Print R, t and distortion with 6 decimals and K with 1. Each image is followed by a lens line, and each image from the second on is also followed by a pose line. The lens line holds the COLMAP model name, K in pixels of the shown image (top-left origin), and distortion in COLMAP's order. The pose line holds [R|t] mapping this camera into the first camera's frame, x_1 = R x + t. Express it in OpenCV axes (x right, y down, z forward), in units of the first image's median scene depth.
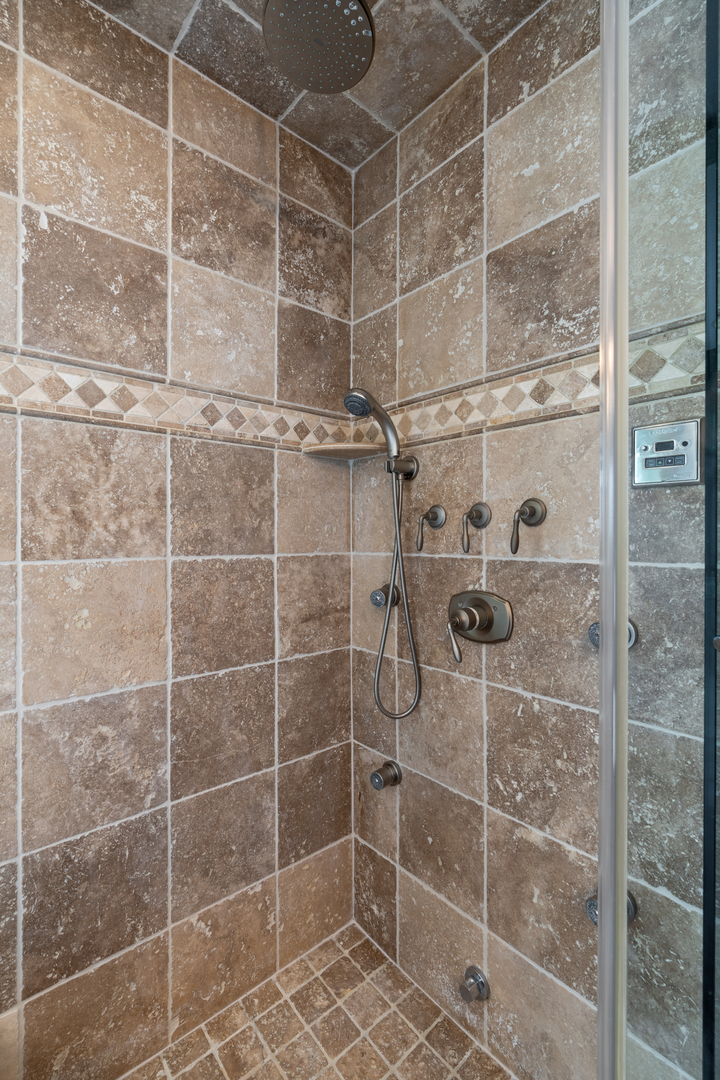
lens RADIAL K [[490.4, 0, 366.9], [0, 490.4, 537.5], [0, 0, 1]] dist [-0.002328, 0.000712]
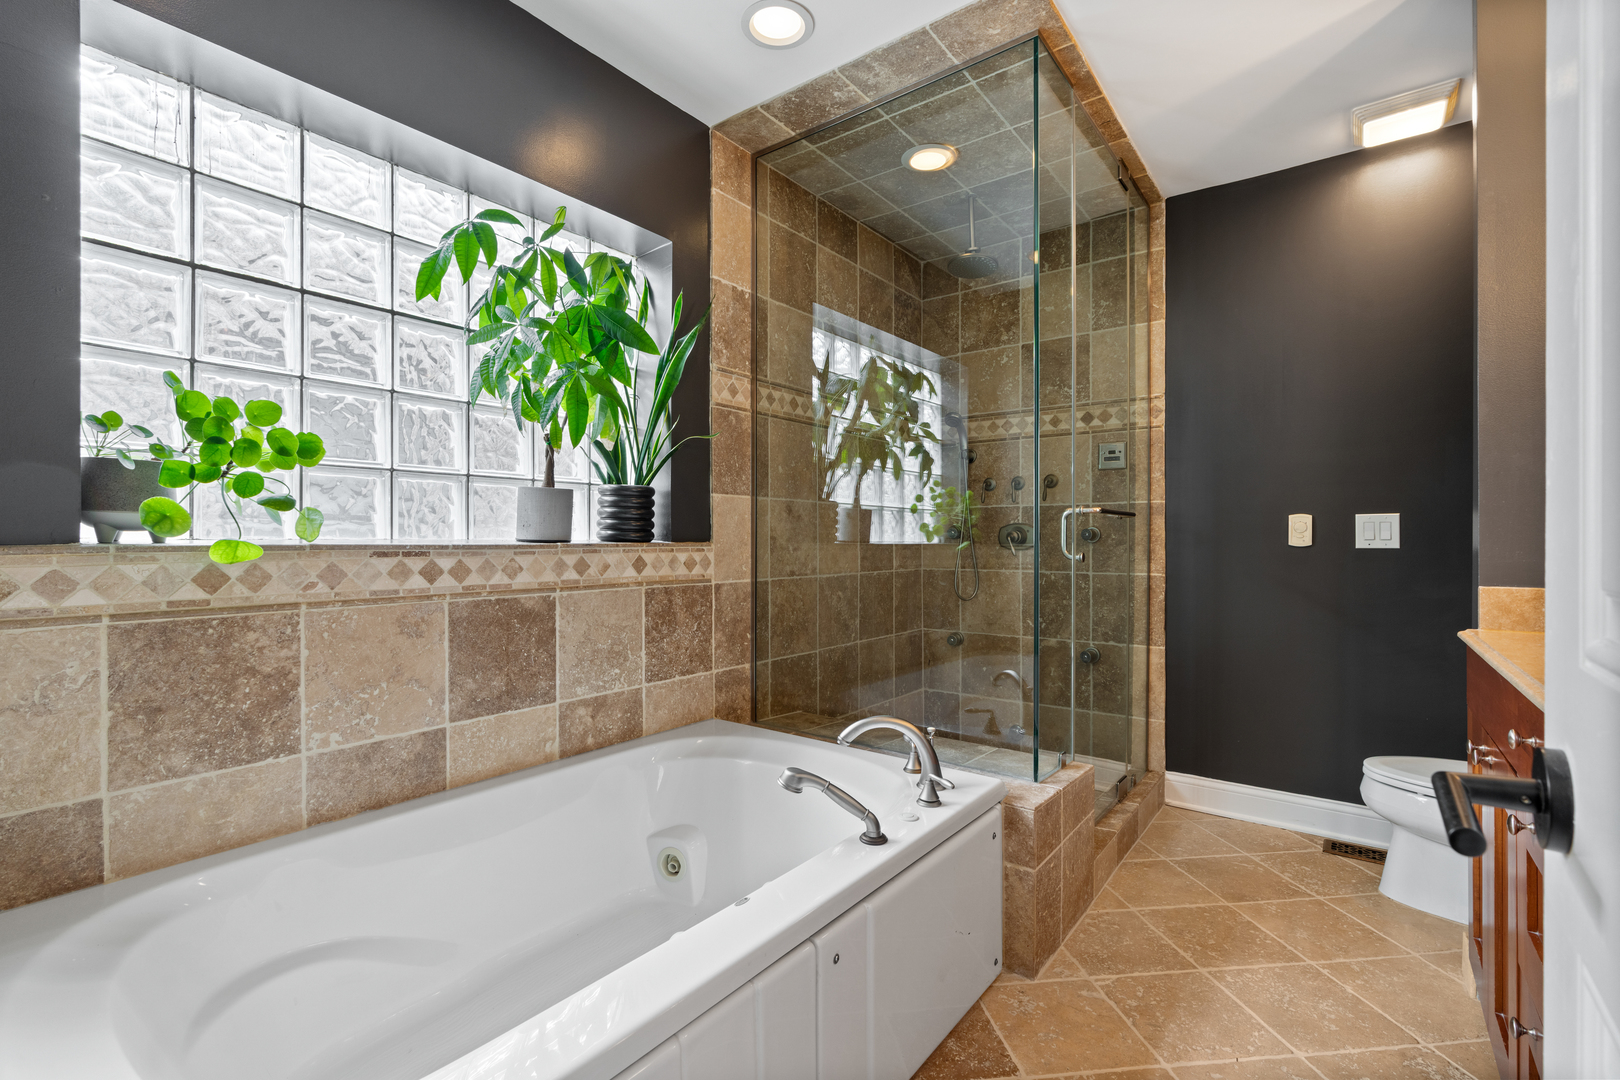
lens RADIAL K [[735.6, 0, 798.7], [0, 735.6, 539.5], [0, 0, 1]] dist [-0.002328, 0.000712]
pose [[0.980035, 0.000776, 0.198822, -1.121694], [-0.000695, 1.000000, -0.000477, 0.167345], [-0.198823, 0.000329, 0.980035, -1.546594]]
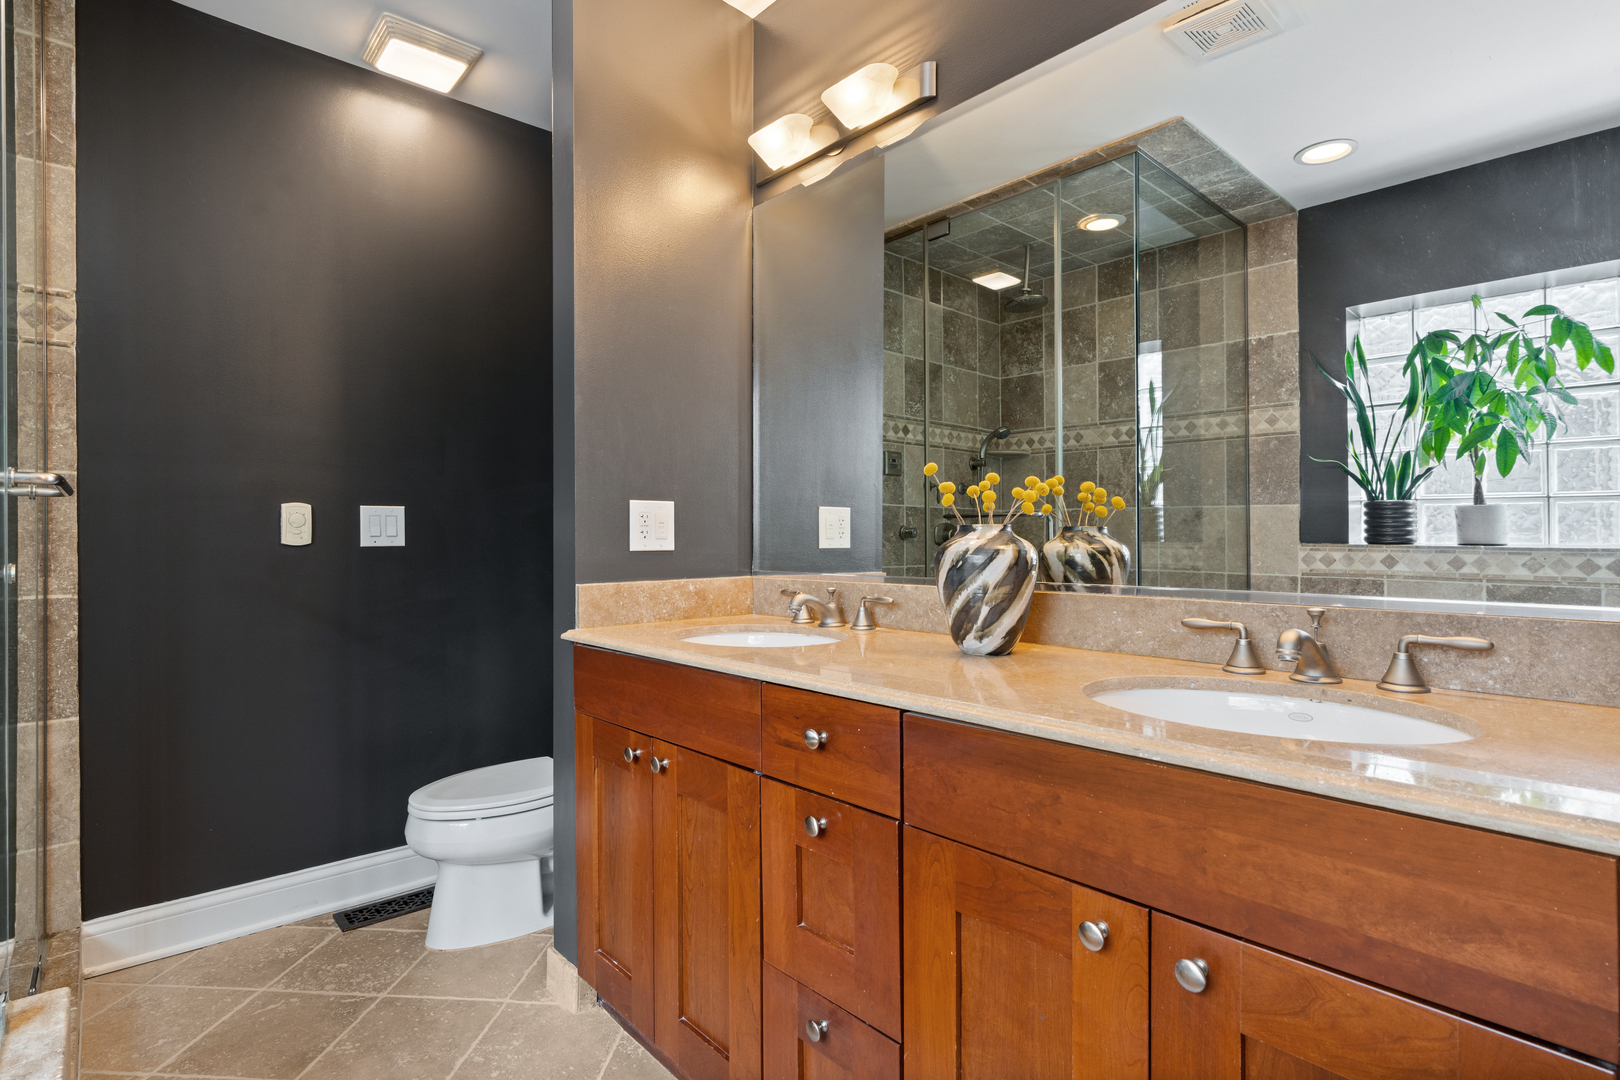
lens RADIAL K [[797.3, 0, 807.7], [0, 797.3, 537.5], [0, 0, 1]] dist [-0.002034, -0.000900]
pose [[-0.015363, -0.001698, 0.999881, -1.044384], [0.001452, 0.999997, 0.001721, 0.166438], [-0.999881, 0.001479, -0.015360, -0.812629]]
